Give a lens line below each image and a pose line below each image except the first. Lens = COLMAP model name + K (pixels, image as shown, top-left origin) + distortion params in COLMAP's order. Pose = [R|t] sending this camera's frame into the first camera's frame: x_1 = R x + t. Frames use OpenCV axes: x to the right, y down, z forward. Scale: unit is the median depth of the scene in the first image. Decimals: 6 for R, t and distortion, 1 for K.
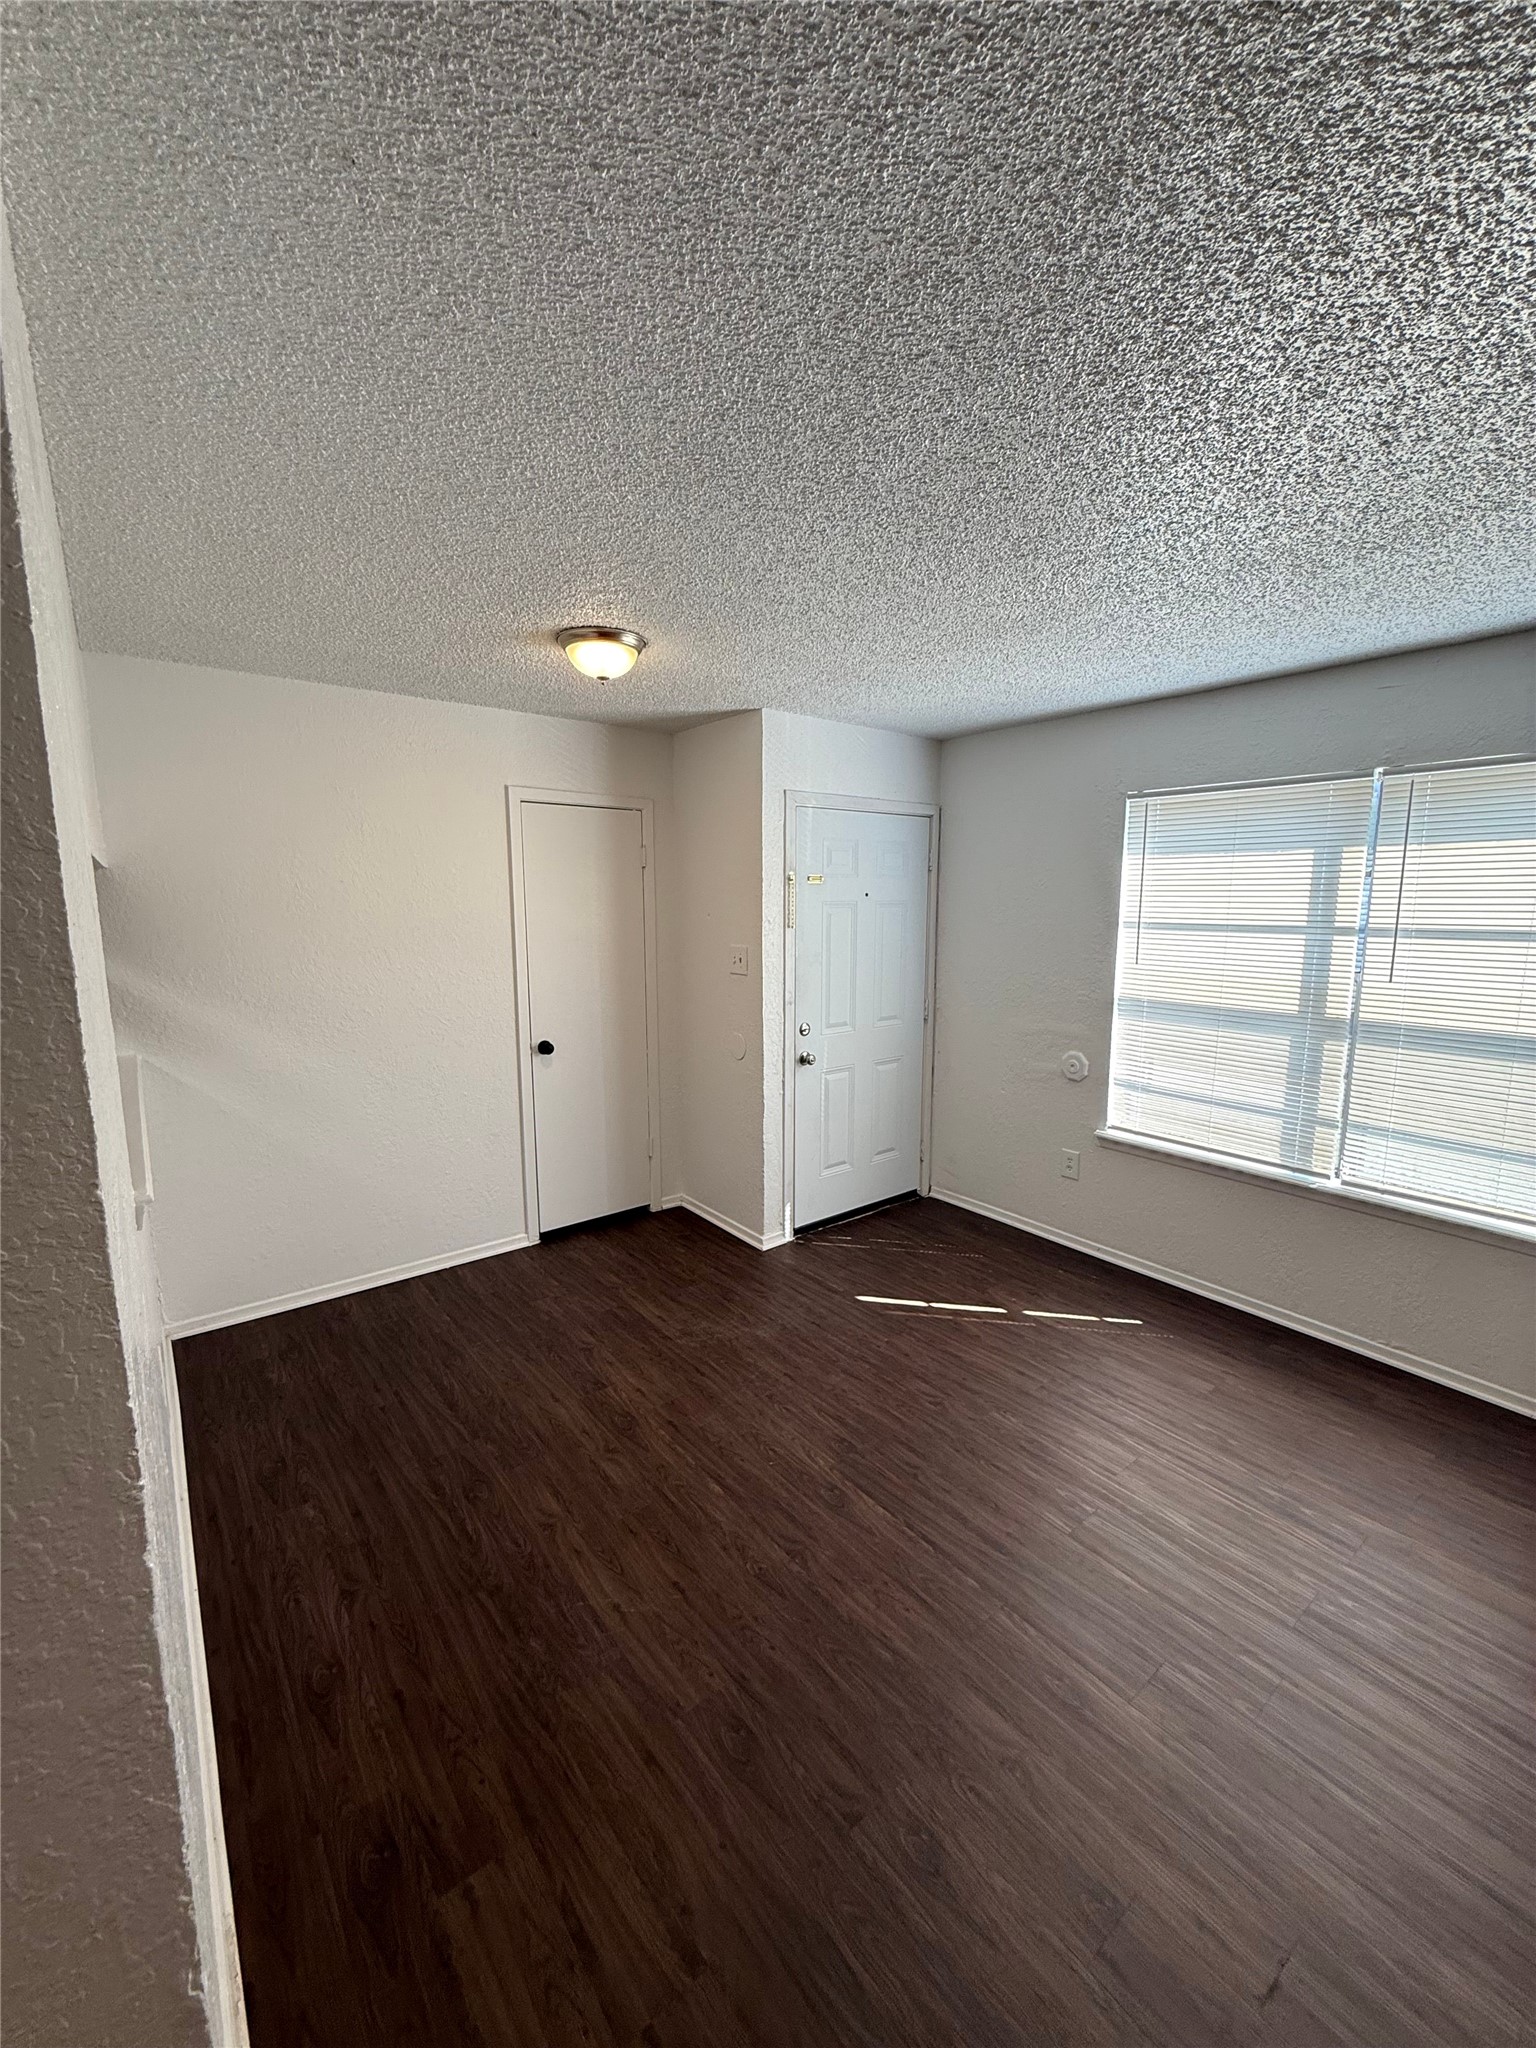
lens RADIAL K [[818.4, 0, 765.8], [0, 818.4, 1017.7], [0, 0, 1]] dist [-0.012557, -0.000057]
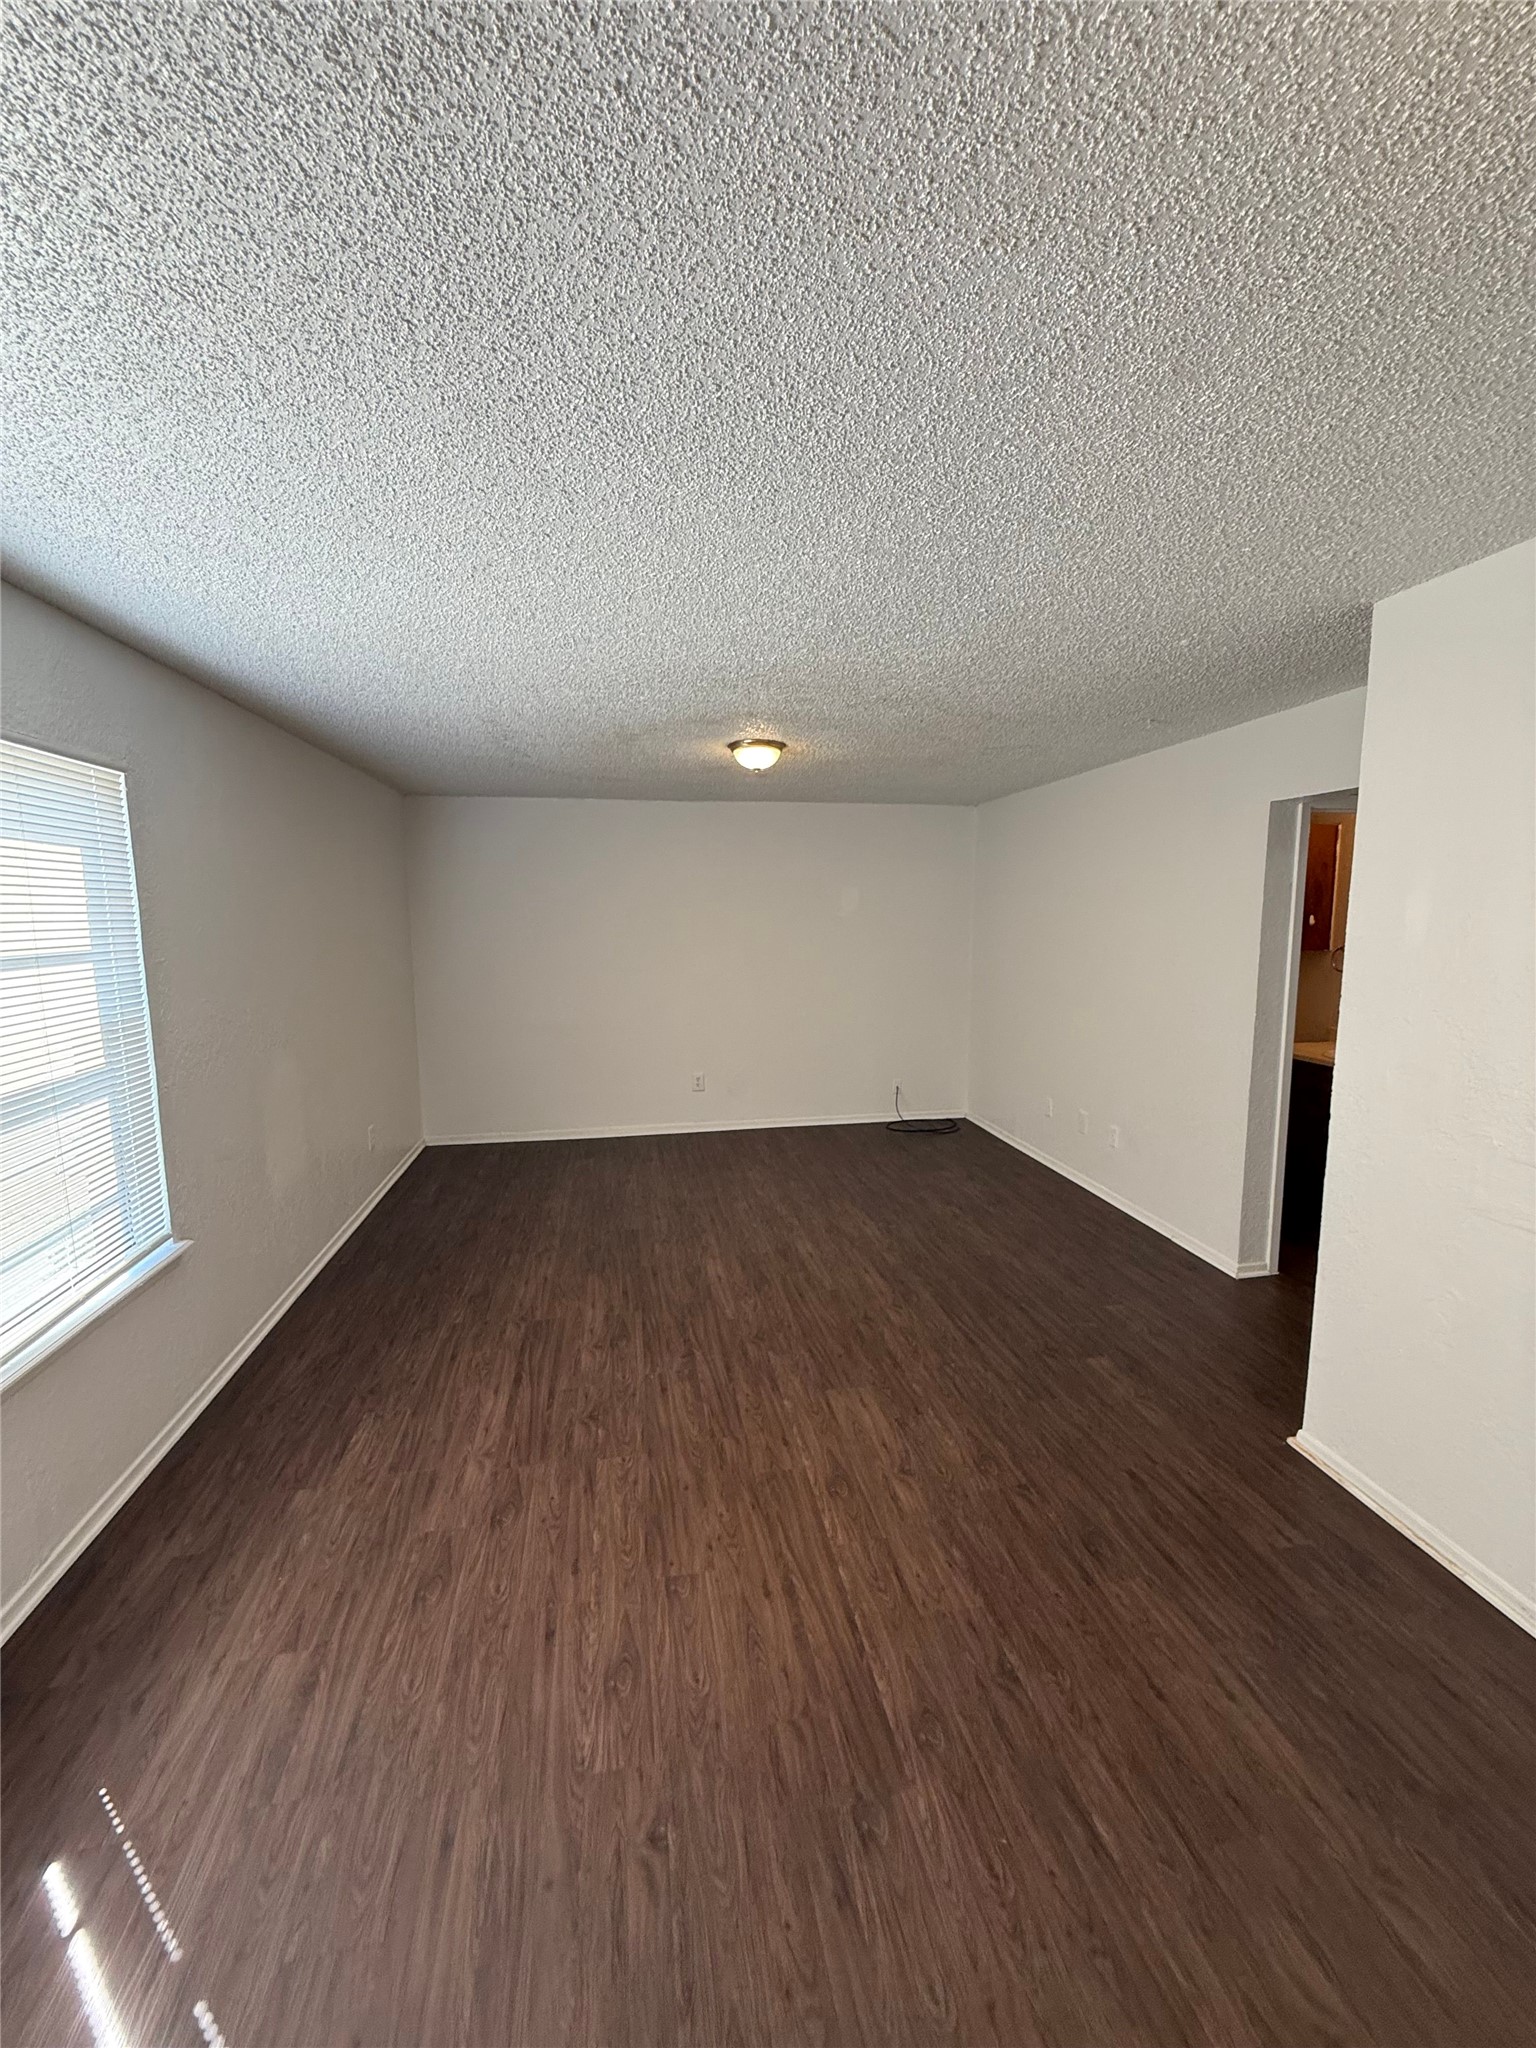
lens RADIAL K [[818.4, 0, 765.8], [0, 818.4, 1017.7], [0, 0, 1]] dist [-0.012557, -0.000057]
pose [[-0.885622, -0.055529, 0.461075, -0.091910], [0.072724, 0.963994, 0.255785, -0.240126], [-0.458677, 0.260060, -0.849696, 1.662525]]
